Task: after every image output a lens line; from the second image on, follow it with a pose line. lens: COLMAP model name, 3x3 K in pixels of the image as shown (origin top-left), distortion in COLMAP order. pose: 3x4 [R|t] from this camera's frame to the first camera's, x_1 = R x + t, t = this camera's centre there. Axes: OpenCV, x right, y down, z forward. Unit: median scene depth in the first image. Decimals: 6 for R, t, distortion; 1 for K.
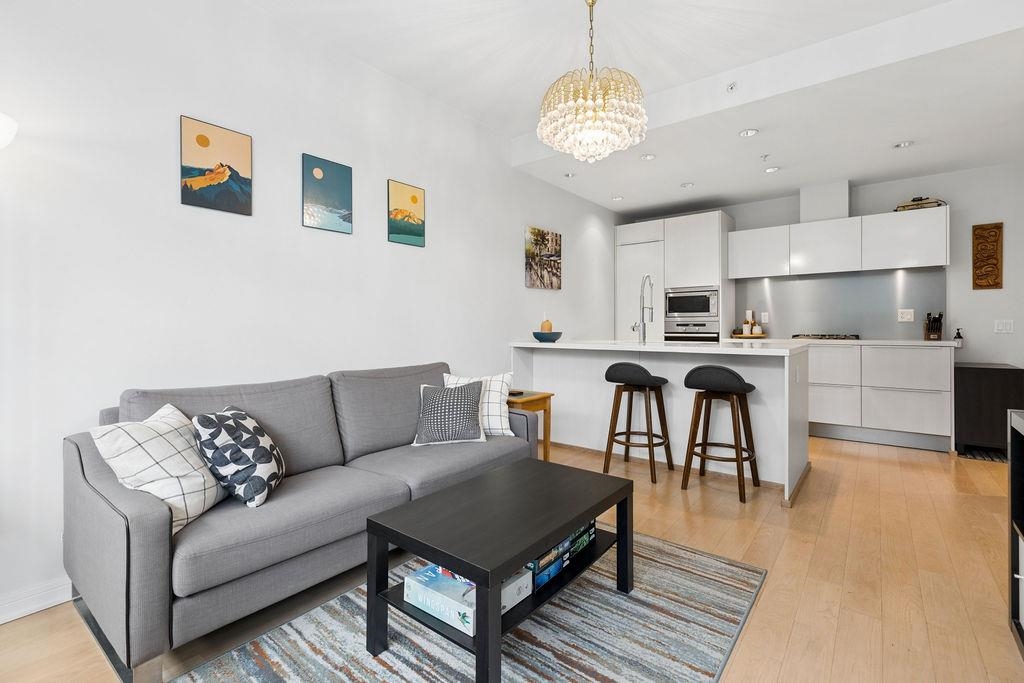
lens RADIAL K [[467.6, 0, 510.5], [0, 467.6, 325.8], [0, 0, 1]] dist [0.000753, -0.000147]
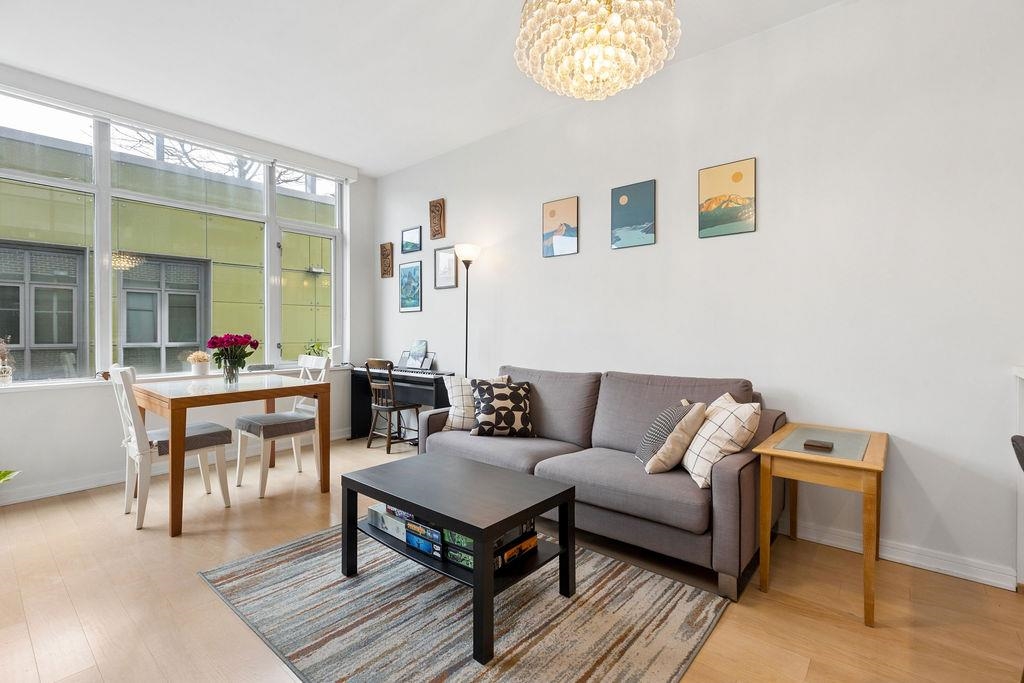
lens RADIAL K [[460.5, 0, 514.1], [0, 460.5, 331.4], [0, 0, 1]] dist [0.000909, -0.000002]
pose [[-0.036514, 0.003059, -0.999328, 0.464404], [0.002939, 0.999991, 0.002954, -0.002867], [0.999329, -0.002829, -0.036523, 0.483134]]
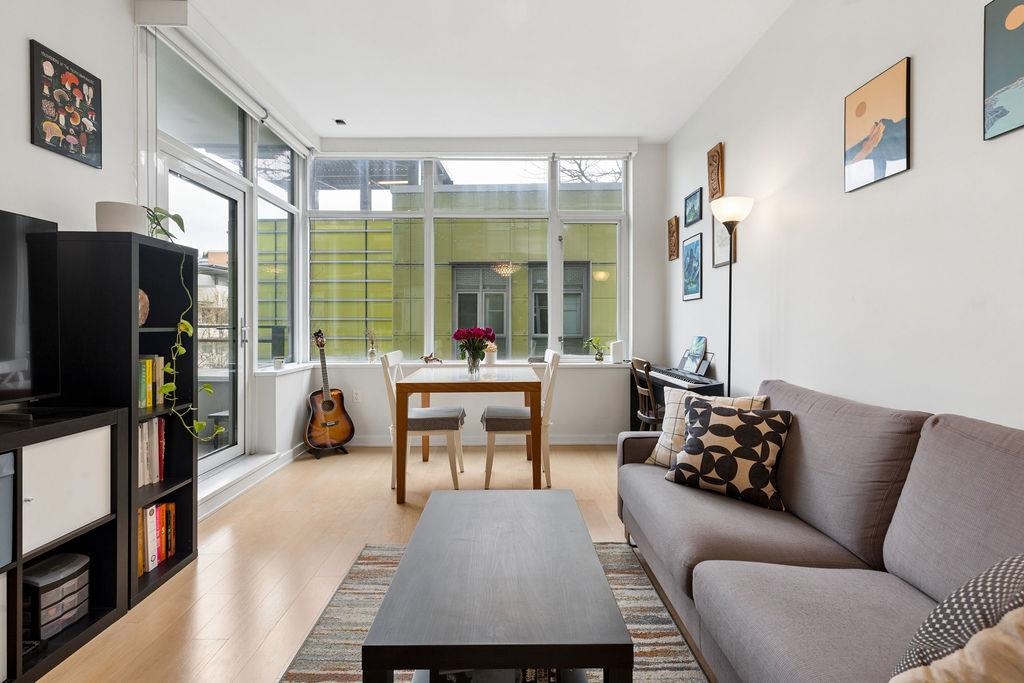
lens RADIAL K [[467.6, 0, 510.5], [0, 467.6, 325.8], [0, 0, 1]] dist [0.000753, -0.000147]
pose [[-0.780227, 0.003561, -0.625486, 0.197652], [0.002927, 0.999994, 0.002041, -0.001621], [0.625490, -0.000238, -0.780232, 0.660014]]
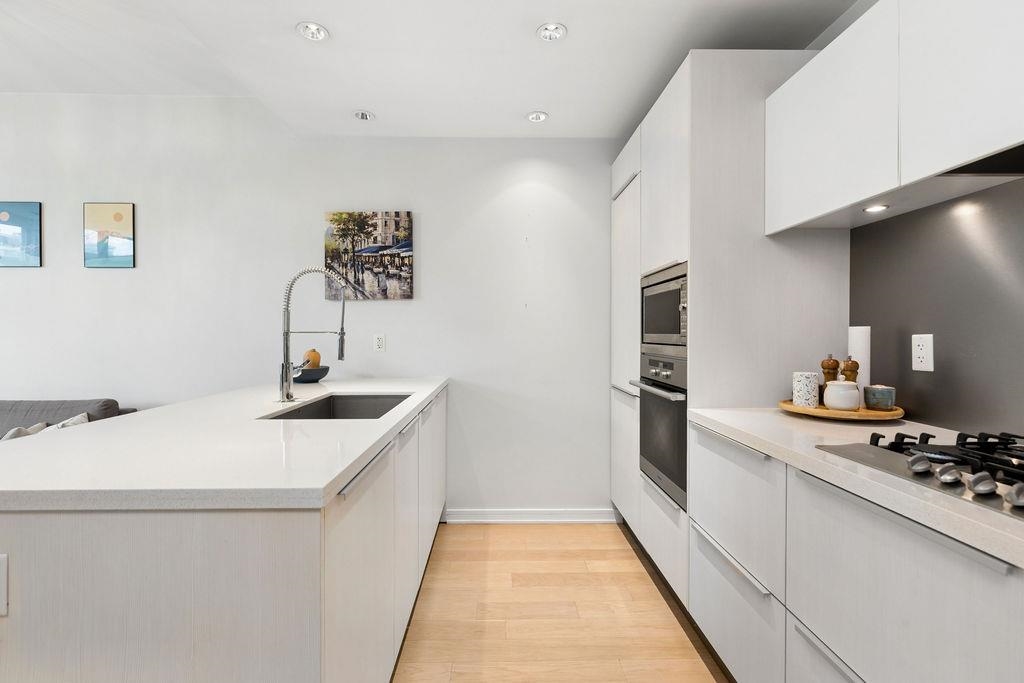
lens RADIAL K [[459.9, 0, 499.4], [0, 459.9, 335.5], [0, 0, 1]] dist [0.003290, 0.000435]
pose [[0.629437, 0.007601, -0.777014, 0.727364], [-0.000621, 0.999957, 0.009279, -0.036148], [0.777051, -0.005358, 0.629414, 0.763984]]
